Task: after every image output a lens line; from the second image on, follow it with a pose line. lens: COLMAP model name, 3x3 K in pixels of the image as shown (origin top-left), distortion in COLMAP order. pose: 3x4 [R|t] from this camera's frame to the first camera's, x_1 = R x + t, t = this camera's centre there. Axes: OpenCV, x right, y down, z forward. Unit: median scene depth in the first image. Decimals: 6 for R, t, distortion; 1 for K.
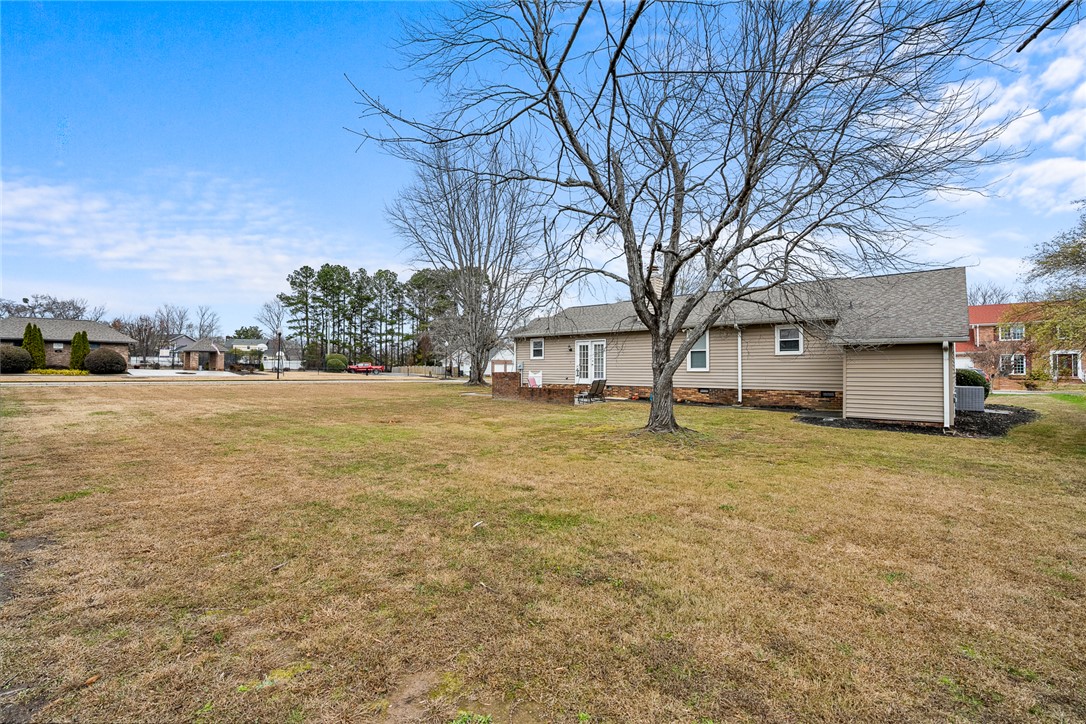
lens RADIAL K [[489.9, 0, 533.4], [0, 489.9, 369.5], [0, 0, 1]] dist [-0.002666, 0.000311]
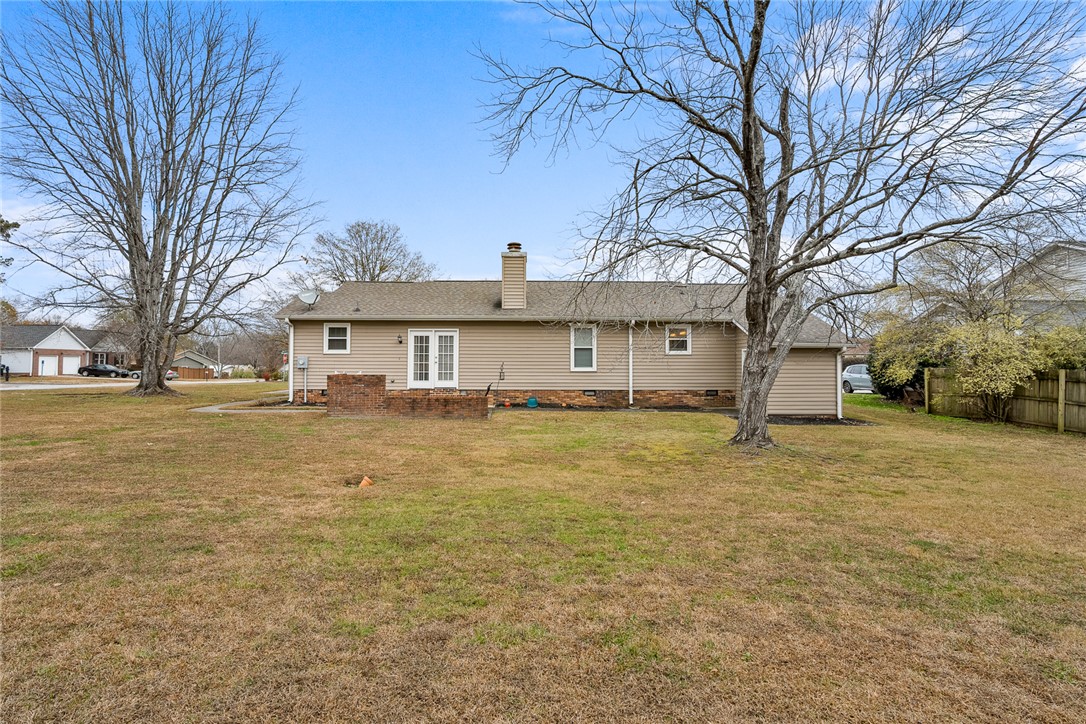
lens RADIAL K [[551.5, 0, 543.0], [0, 551.5, 362.0], [0, 0, 1]] dist [0.000634, 0.000043]
pose [[0.727523, 0.002868, 0.686077, -0.391269], [-0.001594, 0.999996, -0.002491, -0.010067], [-0.686081, 0.000719, 0.727525, 0.323275]]
